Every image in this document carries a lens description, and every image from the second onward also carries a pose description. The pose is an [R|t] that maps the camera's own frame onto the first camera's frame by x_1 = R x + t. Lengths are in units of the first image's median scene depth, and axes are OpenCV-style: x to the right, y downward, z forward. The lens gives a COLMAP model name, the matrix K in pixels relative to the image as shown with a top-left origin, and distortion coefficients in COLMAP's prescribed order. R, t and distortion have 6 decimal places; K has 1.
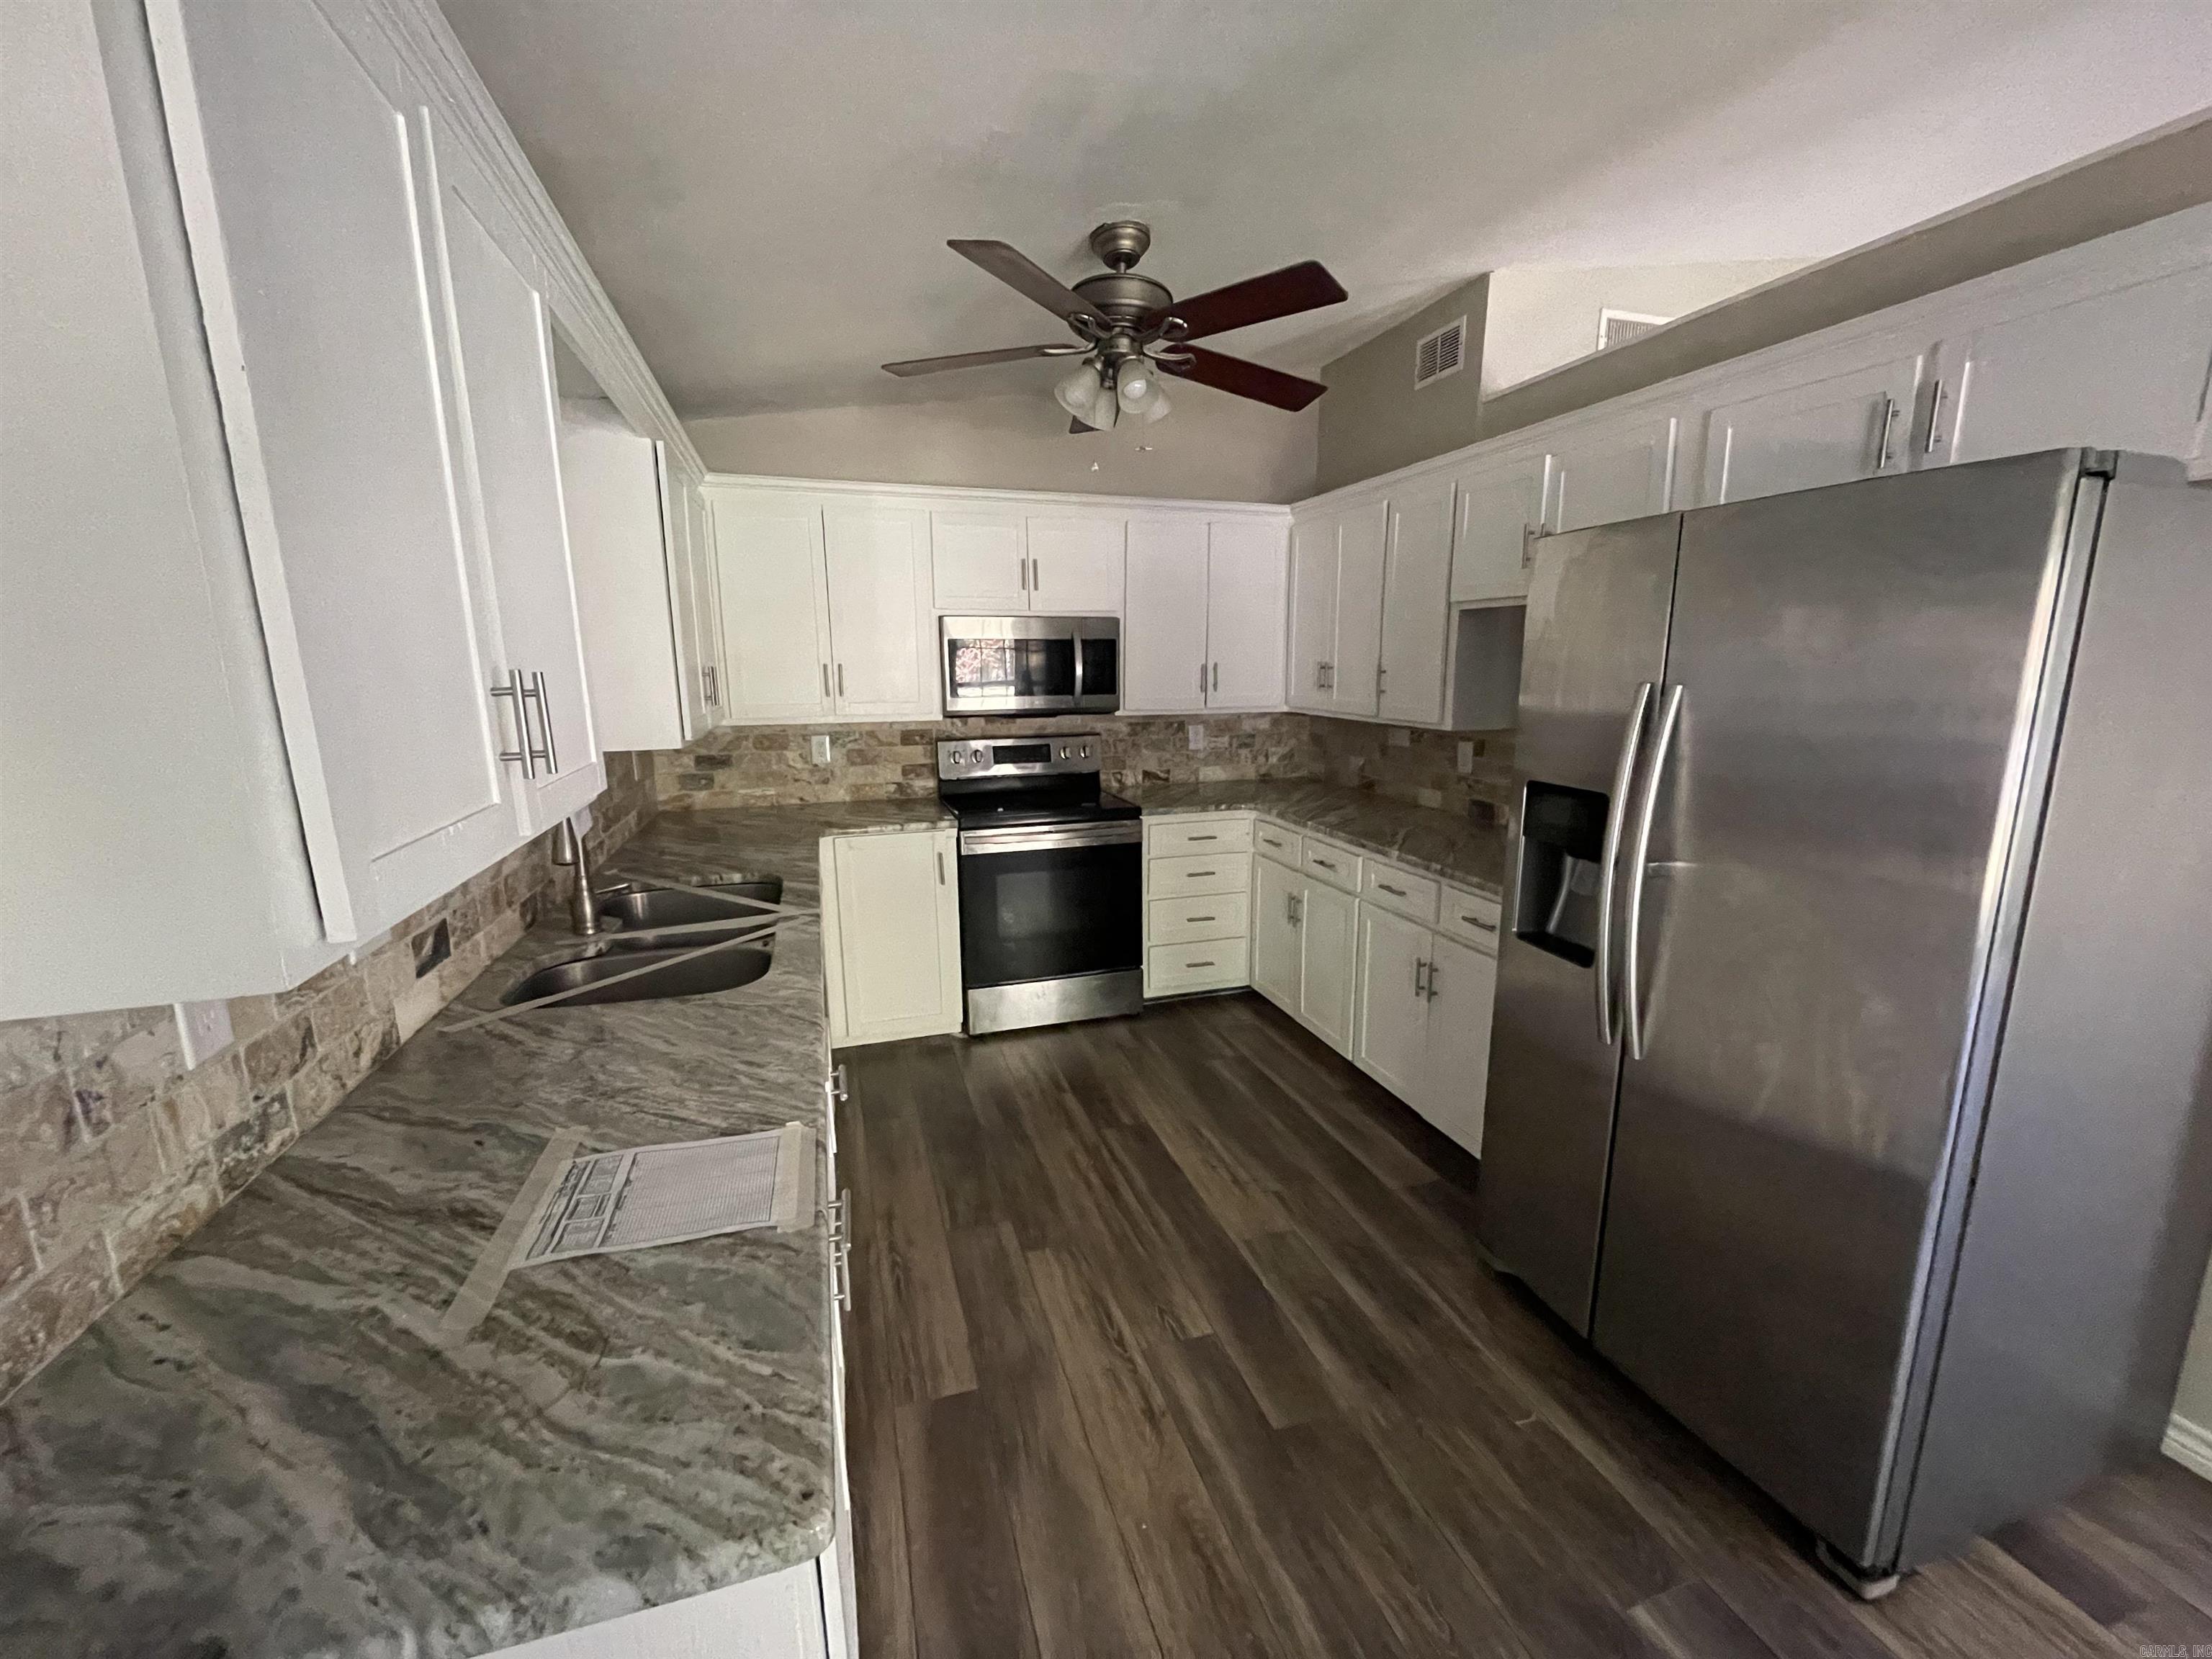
lens RADIAL K [[888.8, 0, 1104.6], [0, 888.8, 840.1], [0, 0, 1]] dist [-0.006360, 0.000602]
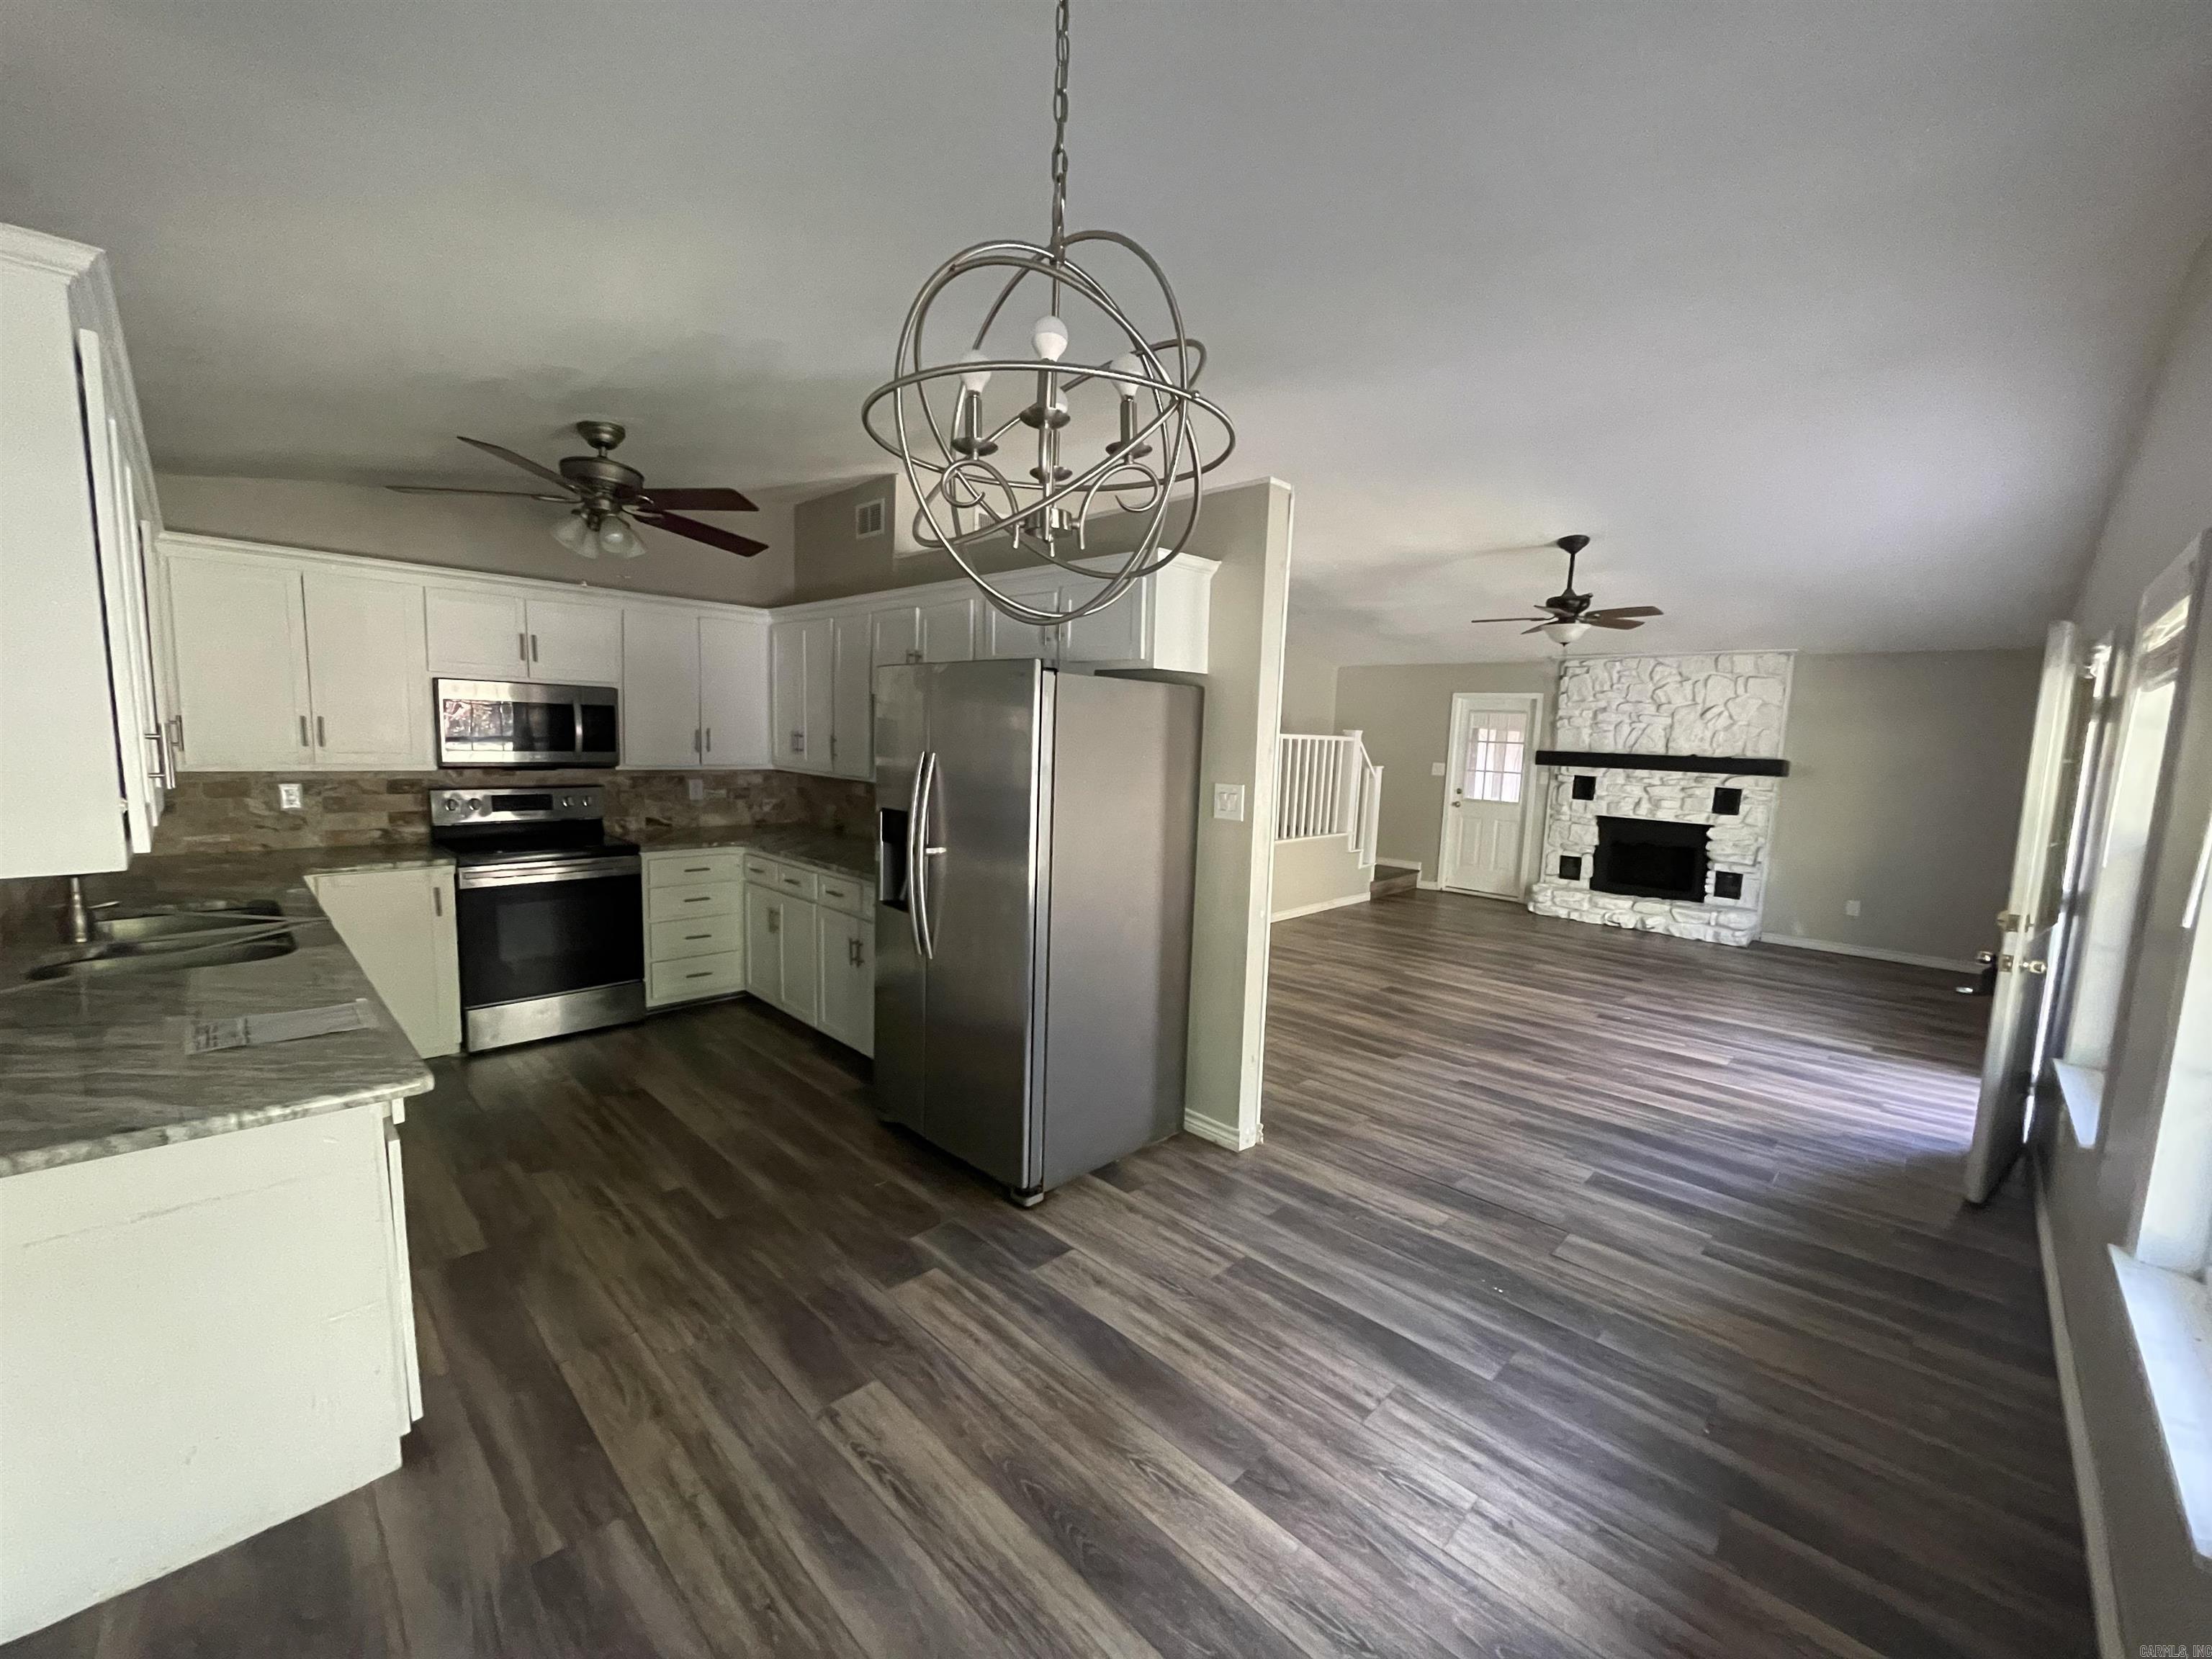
lens RADIAL K [[888.8, 0, 1103.7], [0, 888.8, 836.2], [0, 0, 1]] dist [-0.006360, 0.000602]
pose [[0.883394, -0.016596, 0.468336, 0.037090], [0.052547, 0.996578, -0.063801, 0.067728], [-0.465675, 0.080971, 0.881244, -0.393492]]
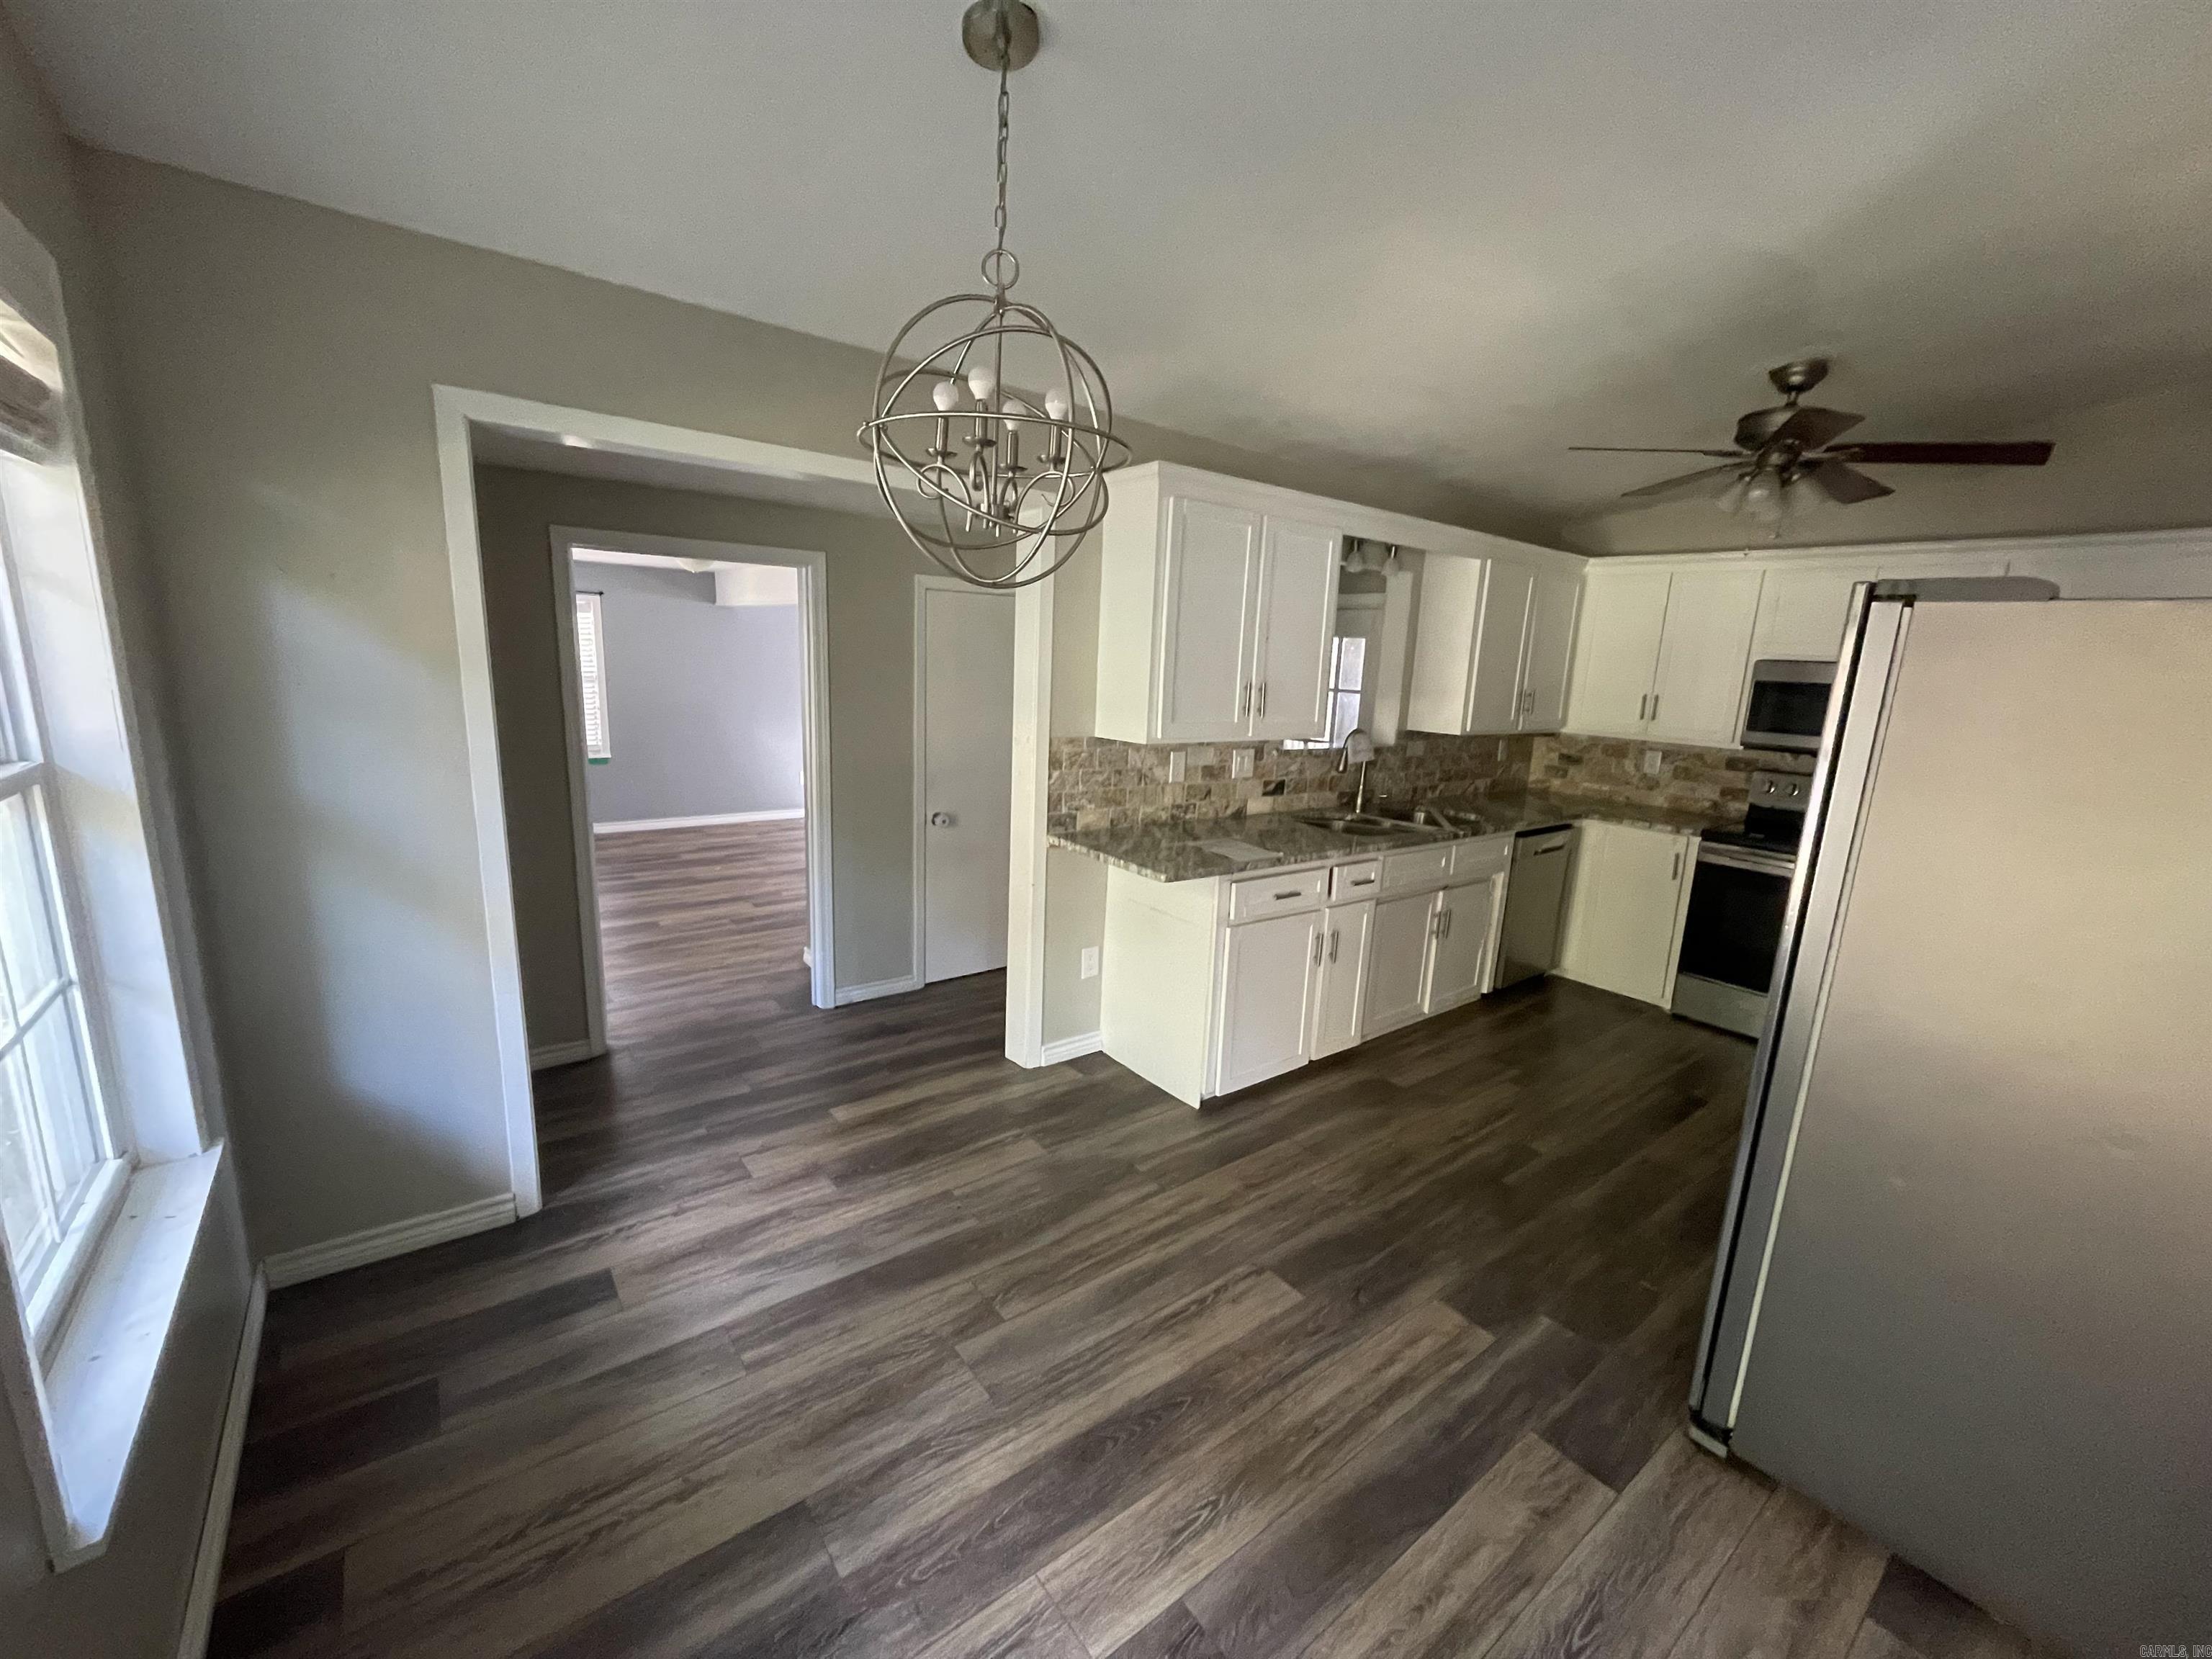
lens RADIAL K [[888.8, 0, 1104.0], [0, 888.8, 833.8], [0, 0, 1]] dist [-0.006360, 0.000602]
pose [[0.344885, 0.207037, -0.915527, 0.672747], [-0.231918, 0.963926, 0.130616, 0.012493], [0.909543, 0.167280, 0.380459, -0.186343]]
